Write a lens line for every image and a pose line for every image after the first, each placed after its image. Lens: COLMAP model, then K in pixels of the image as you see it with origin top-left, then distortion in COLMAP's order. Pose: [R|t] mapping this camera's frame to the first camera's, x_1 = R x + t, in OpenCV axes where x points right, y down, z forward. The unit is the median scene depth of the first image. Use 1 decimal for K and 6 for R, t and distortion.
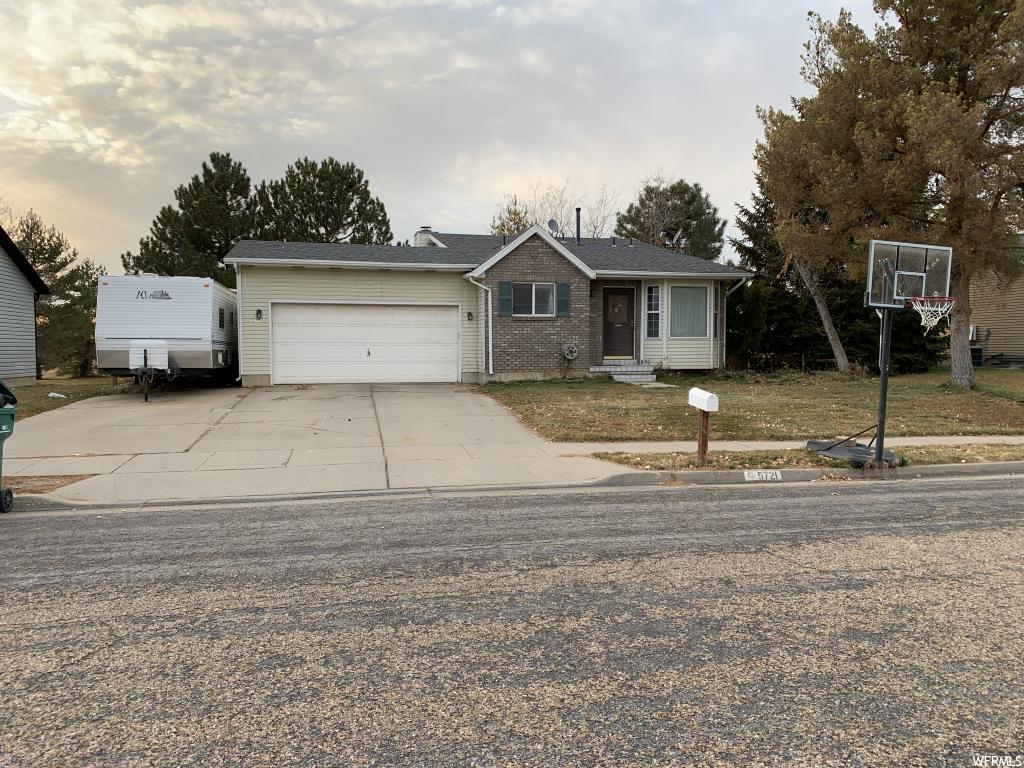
lens RADIAL K [[775.1, 0, 512.4], [0, 775.1, 388.9], [0, 0, 1]] dist [0.069070, -0.015445]
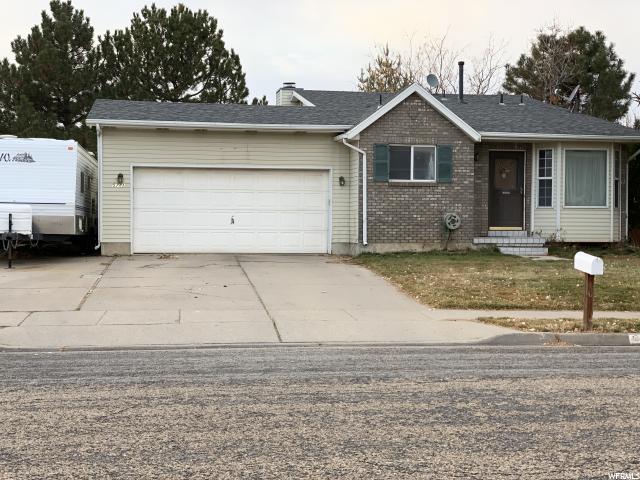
lens RADIAL K [[976.5, 0, 320.8], [0, 976.5, 238.4], [0, 0, 1]] dist [0.089178, 0.000000]
pose [[0.998498, 0.009135, -0.054019, -0.017081], [-0.011218, 0.999200, -0.038376, 0.018132], [0.053625, 0.038924, 0.997802, -0.153283]]
